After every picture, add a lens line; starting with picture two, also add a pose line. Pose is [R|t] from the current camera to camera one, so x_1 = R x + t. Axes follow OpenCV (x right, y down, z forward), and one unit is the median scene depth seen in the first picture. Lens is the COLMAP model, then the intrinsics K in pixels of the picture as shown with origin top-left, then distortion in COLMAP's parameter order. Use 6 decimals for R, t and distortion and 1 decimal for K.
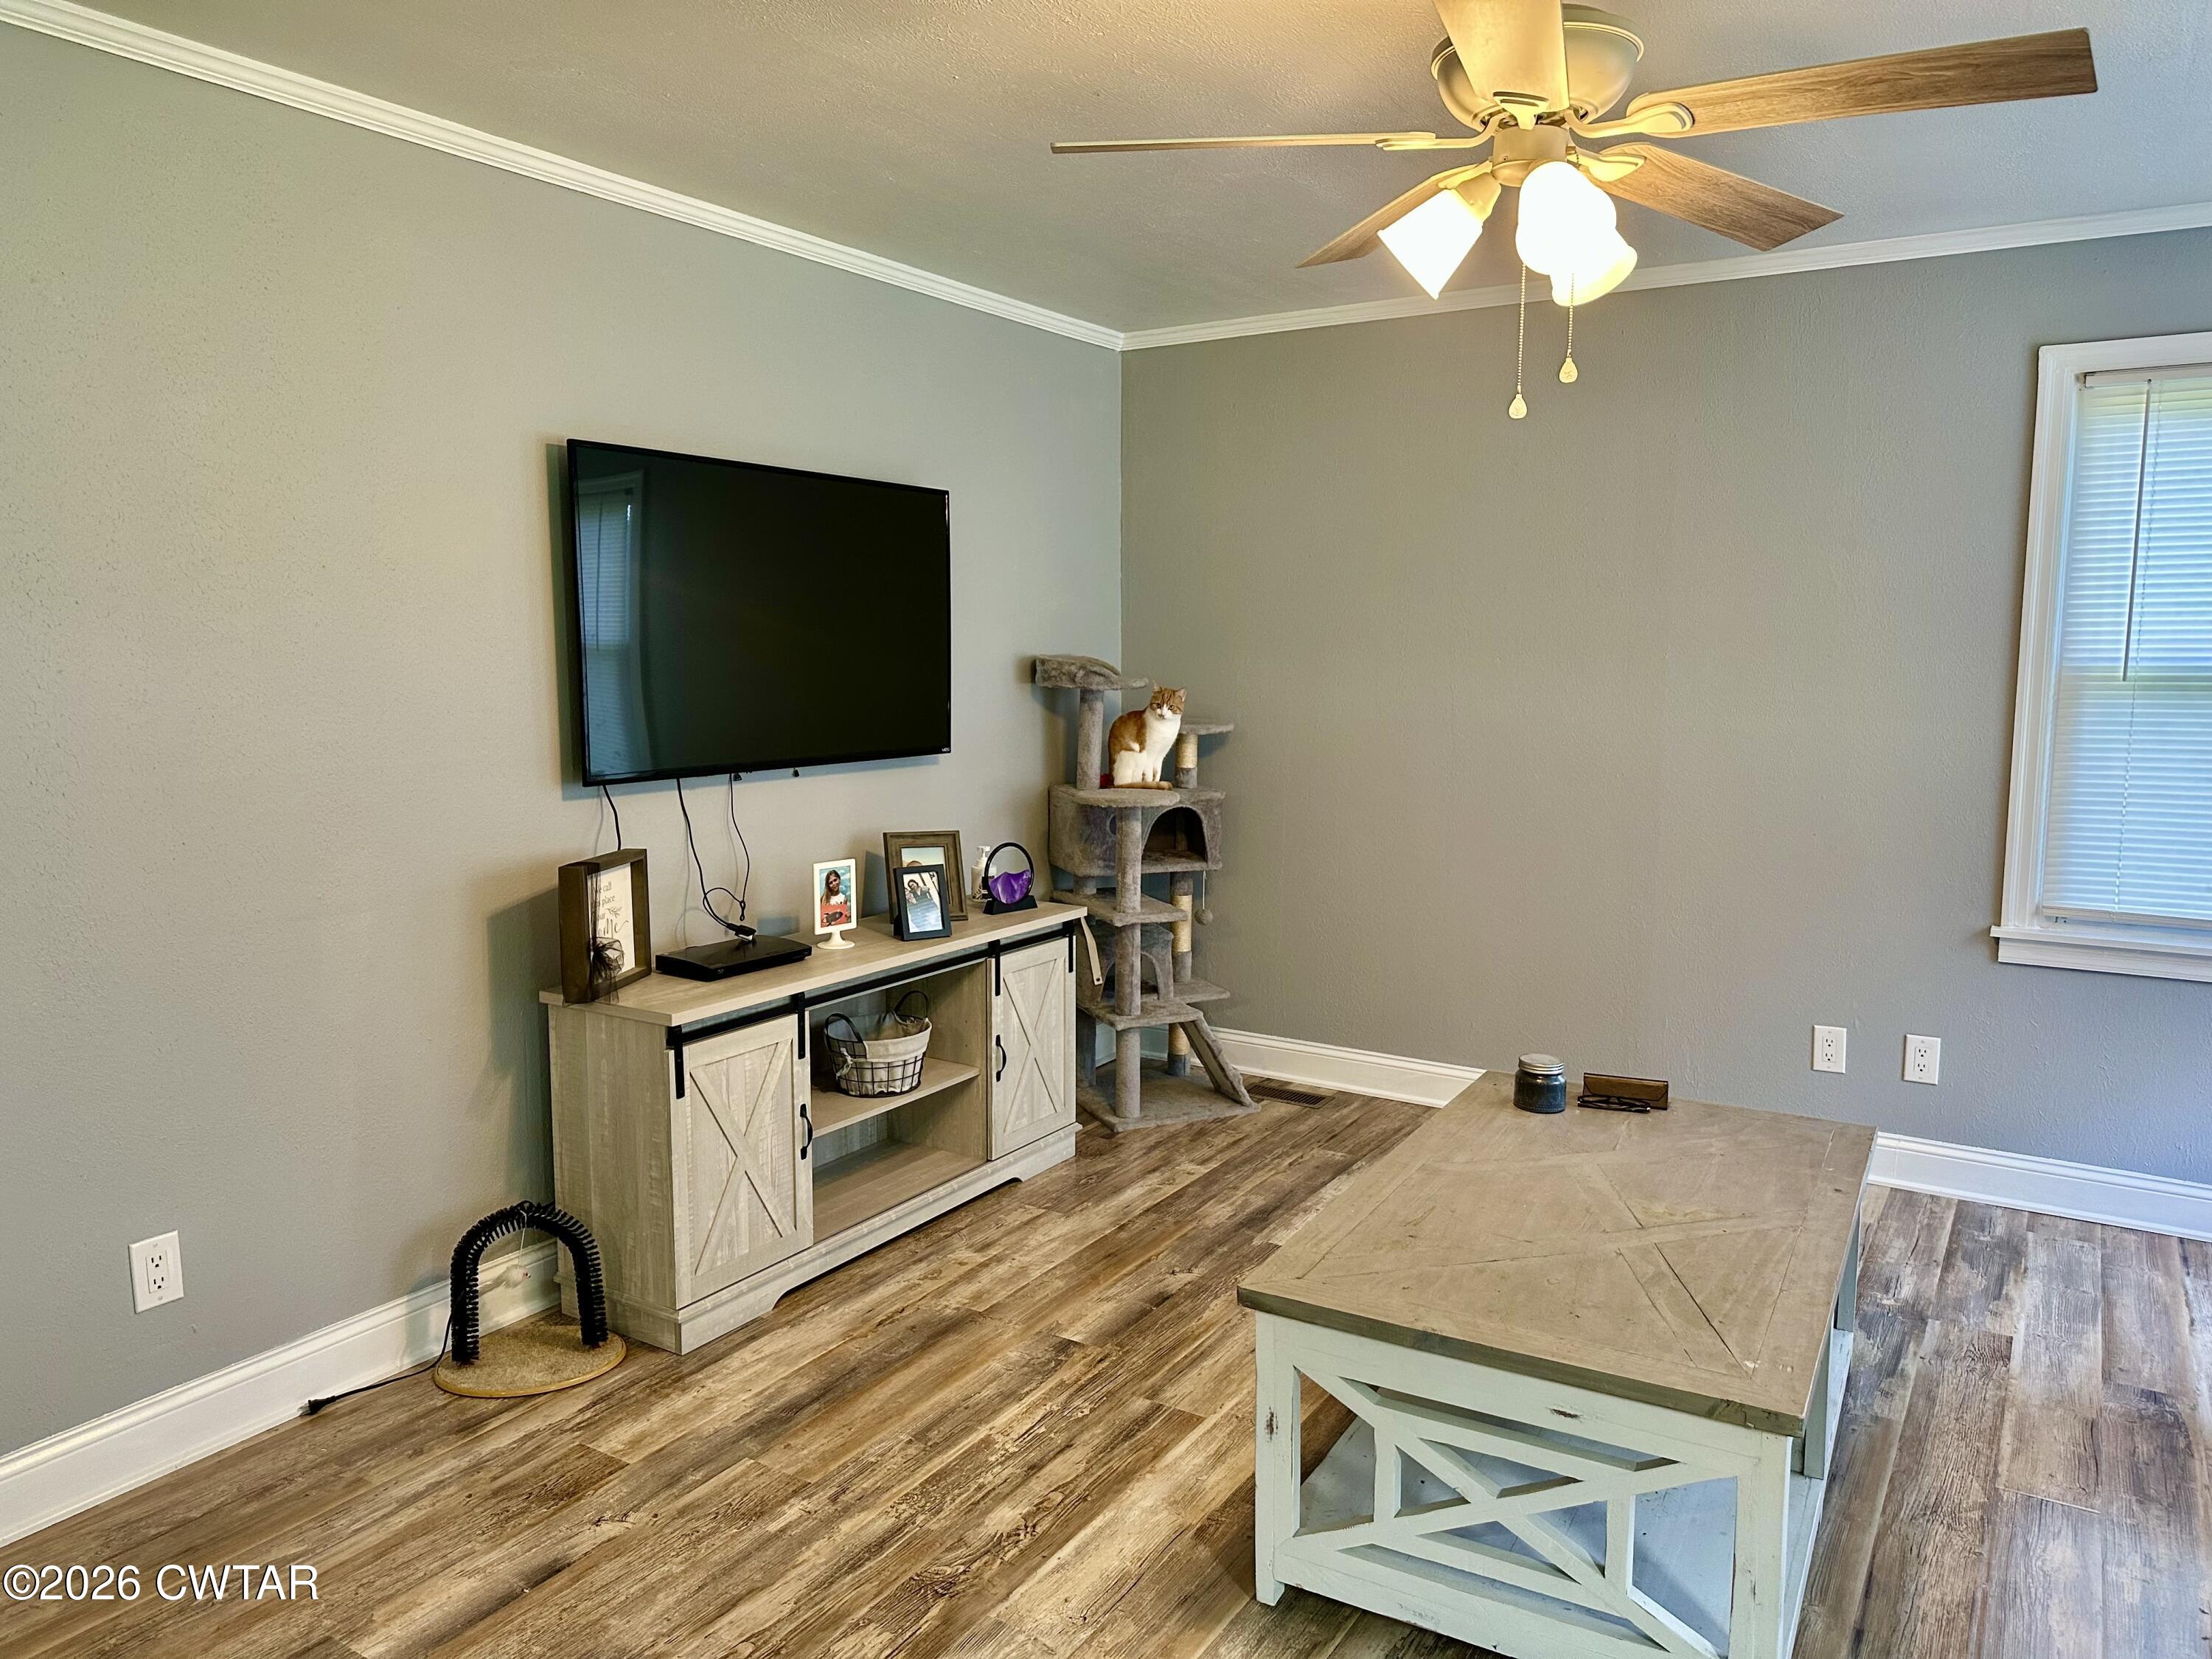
lens RADIAL K [[1565.1, 0, 1112.6], [0, 1565.1, 823.2], [0, 0, 1]] dist [0.144359, -0.114503]
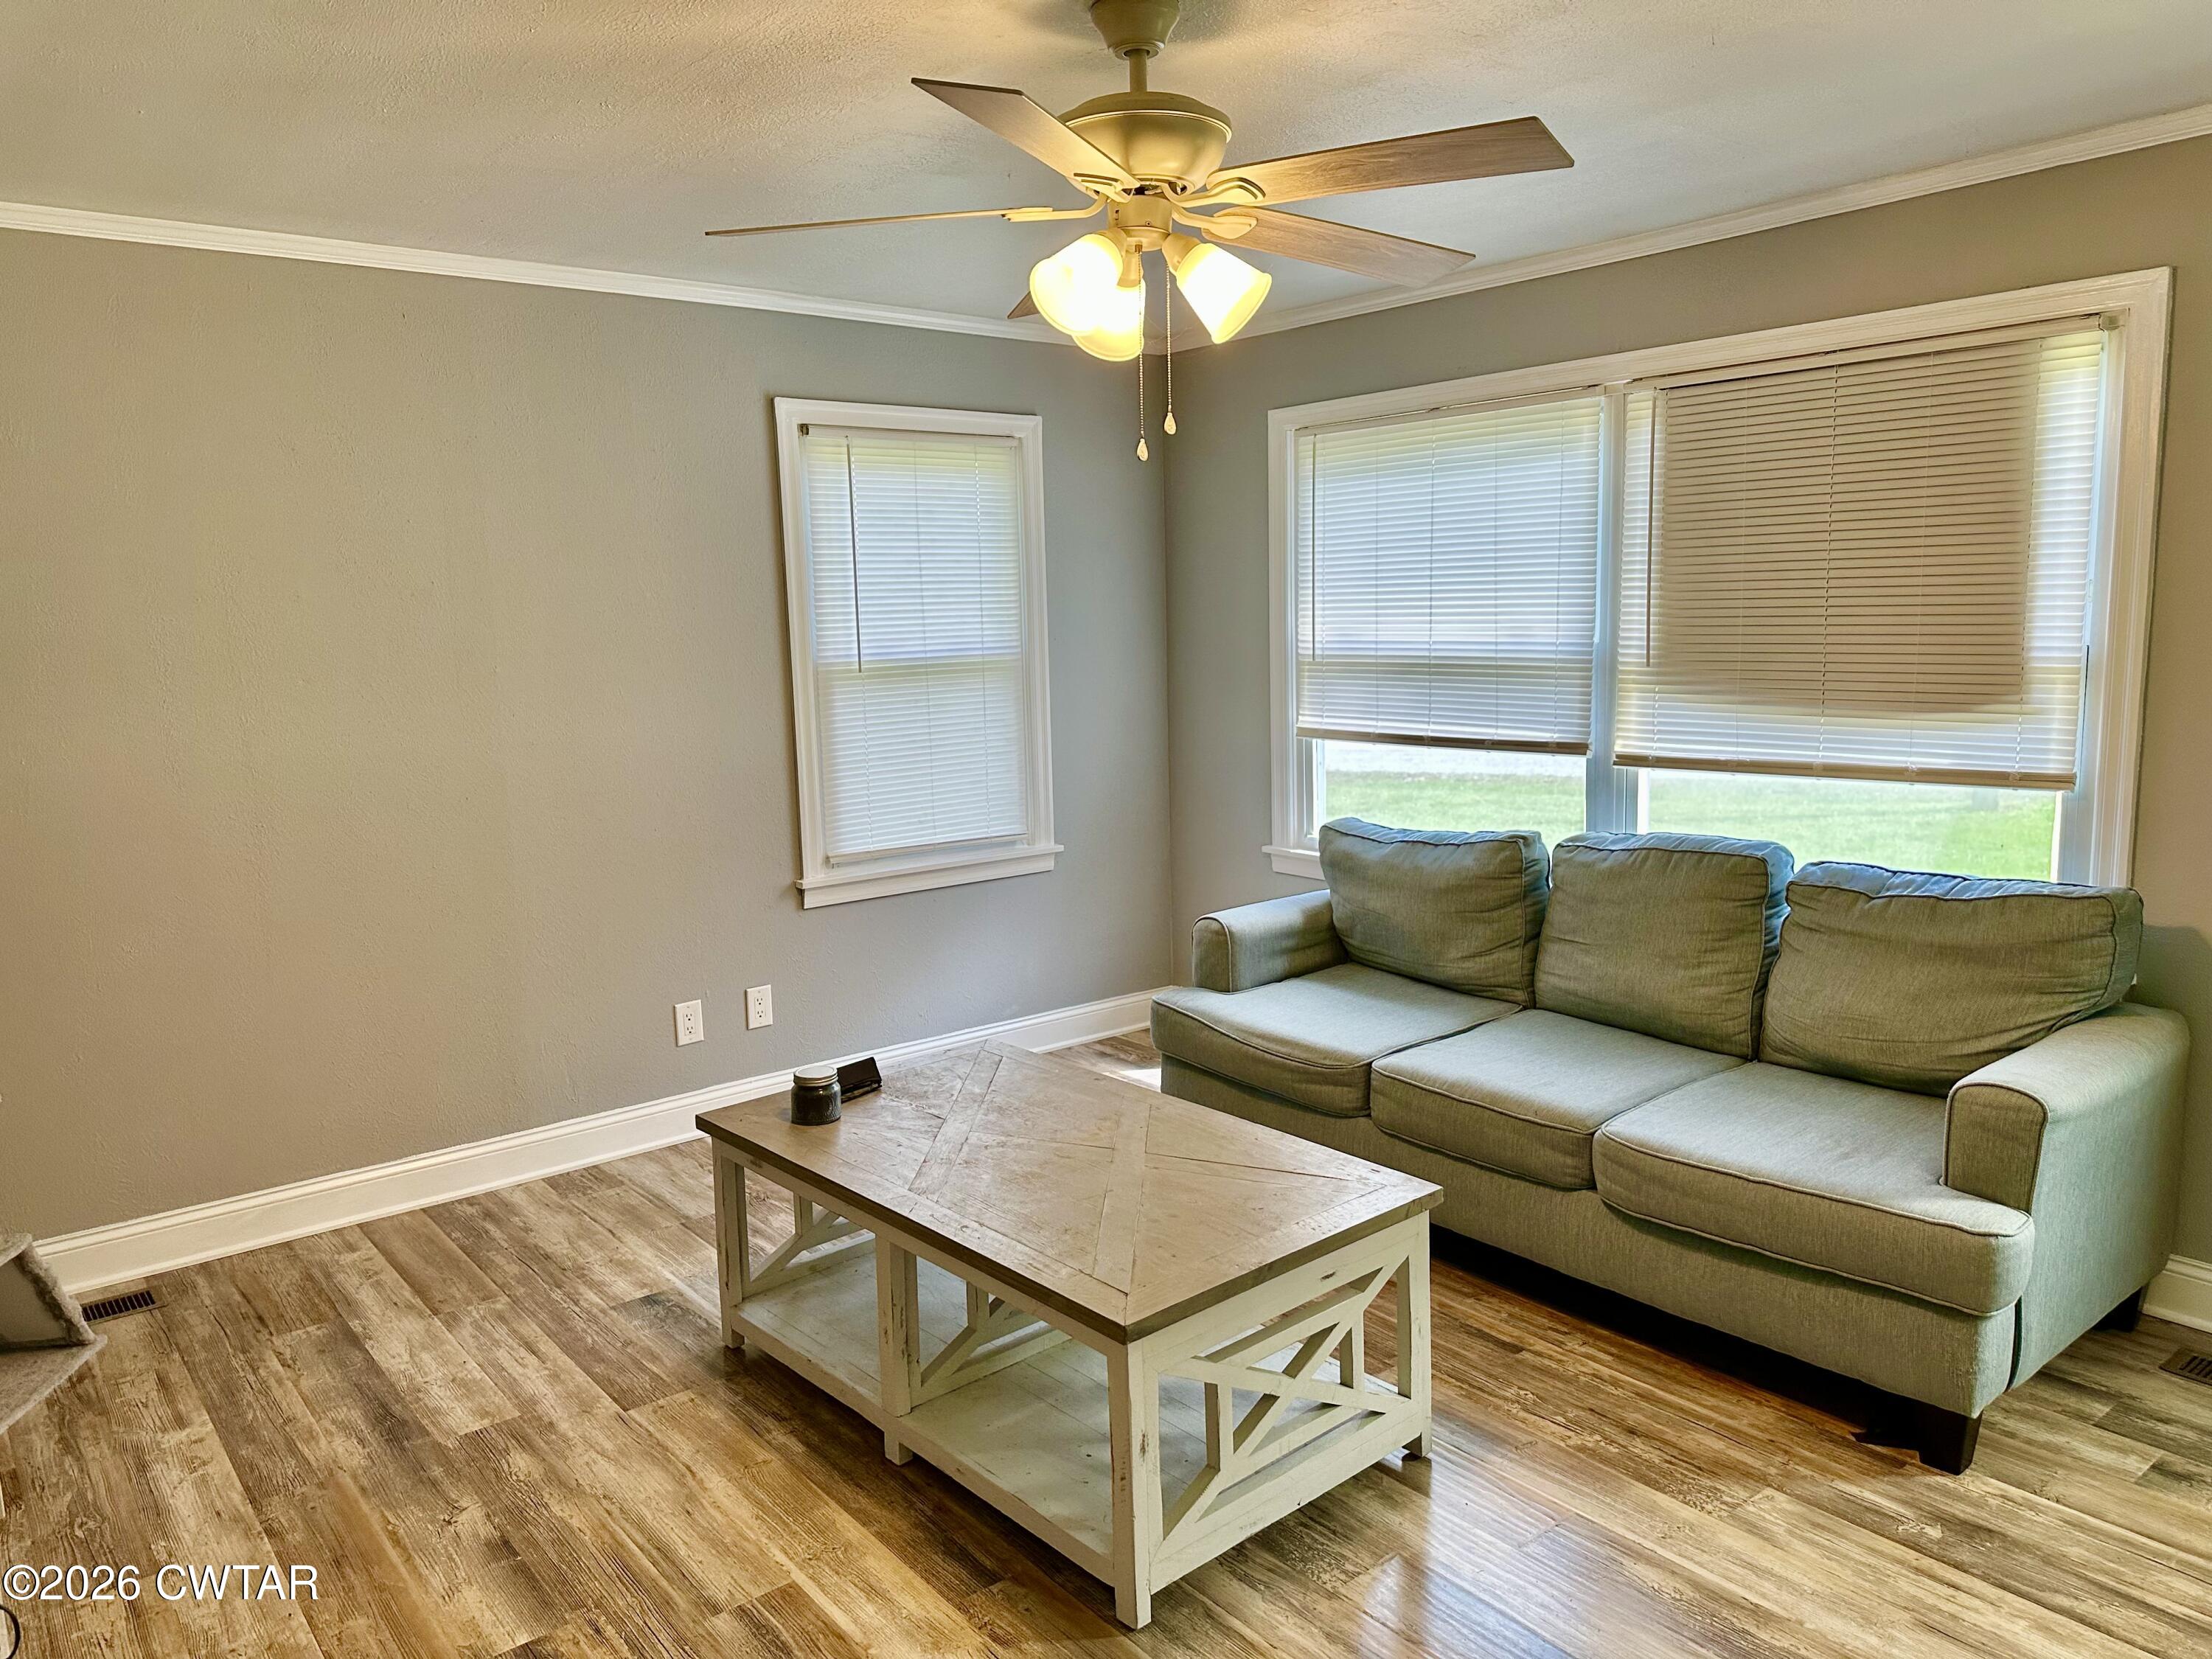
lens RADIAL K [[1565.1, 0, 1112.6], [0, 1565.1, 823.2], [0, 0, 1]] dist [0.144359, -0.114503]
pose [[0.345316, -0.142523, 0.927601, -0.465897], [0.133060, 0.985852, 0.101939, -0.068320], [-0.929006, 0.088225, 0.359395, 0.370521]]
